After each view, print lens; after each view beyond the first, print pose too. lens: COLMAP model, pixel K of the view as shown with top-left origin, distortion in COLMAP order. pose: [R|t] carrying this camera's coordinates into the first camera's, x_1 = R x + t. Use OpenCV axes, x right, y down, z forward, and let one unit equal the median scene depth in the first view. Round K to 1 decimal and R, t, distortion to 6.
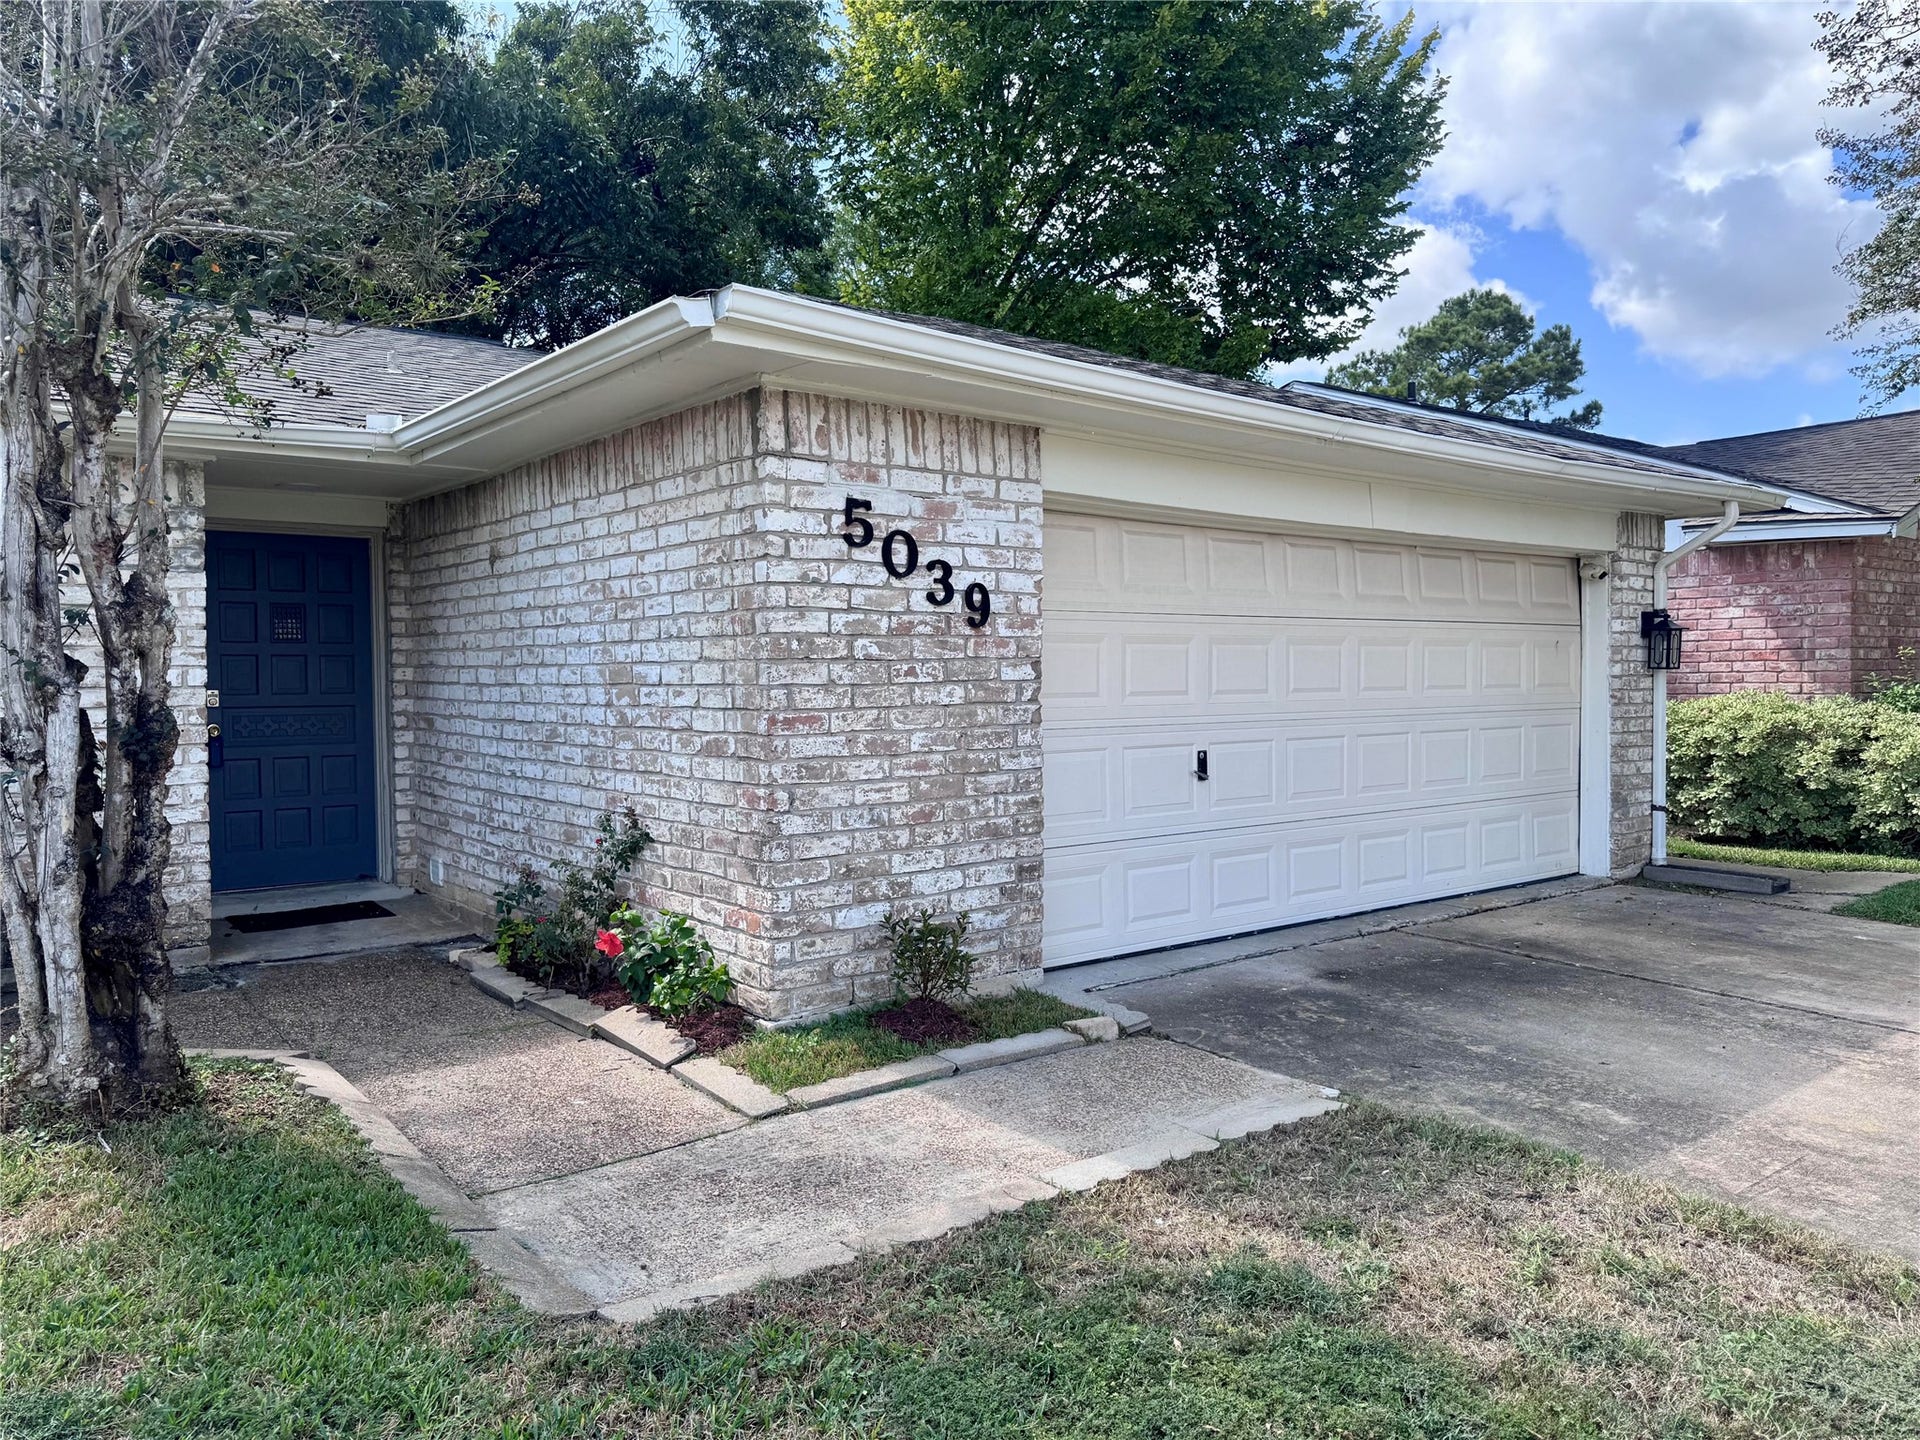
lens RADIAL K [[1350.9, 0, 966.9], [0, 1350.9, 712.9], [0, 0, 1]] dist [0.034120, -0.001413]
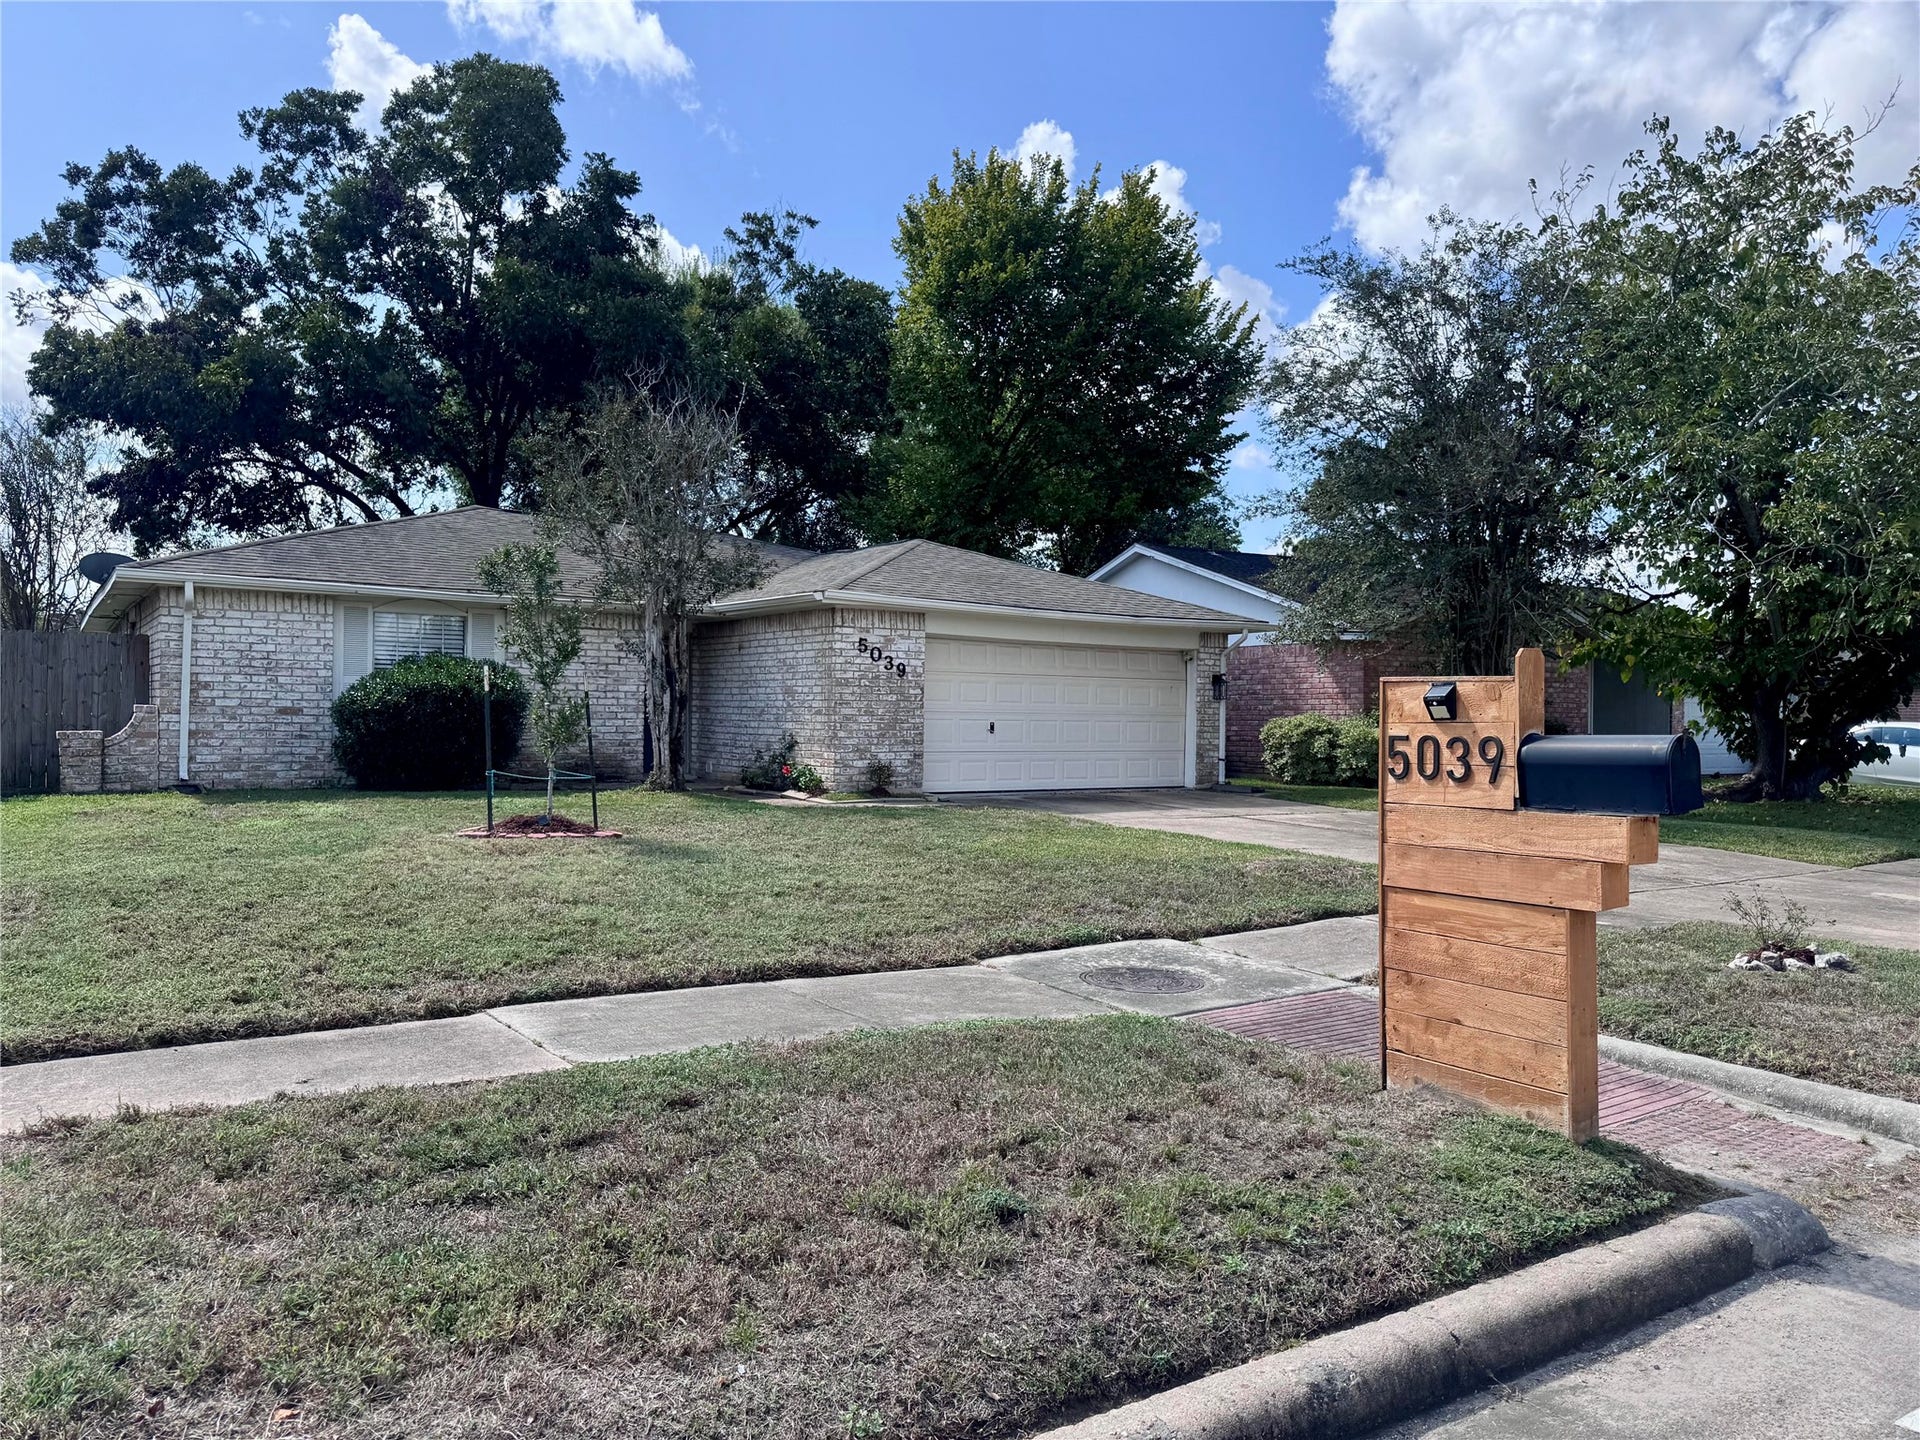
lens RADIAL K [[1350.9, 0, 955.9], [0, 1350.9, 720.1], [0, 0, 1]] dist [0.034120, -0.001413]
pose [[0.997384, 0.021170, -0.069120, 0.355064], [-0.022834, 0.999466, -0.023373, 0.108835], [0.068589, 0.024890, 0.997335, -2.142473]]
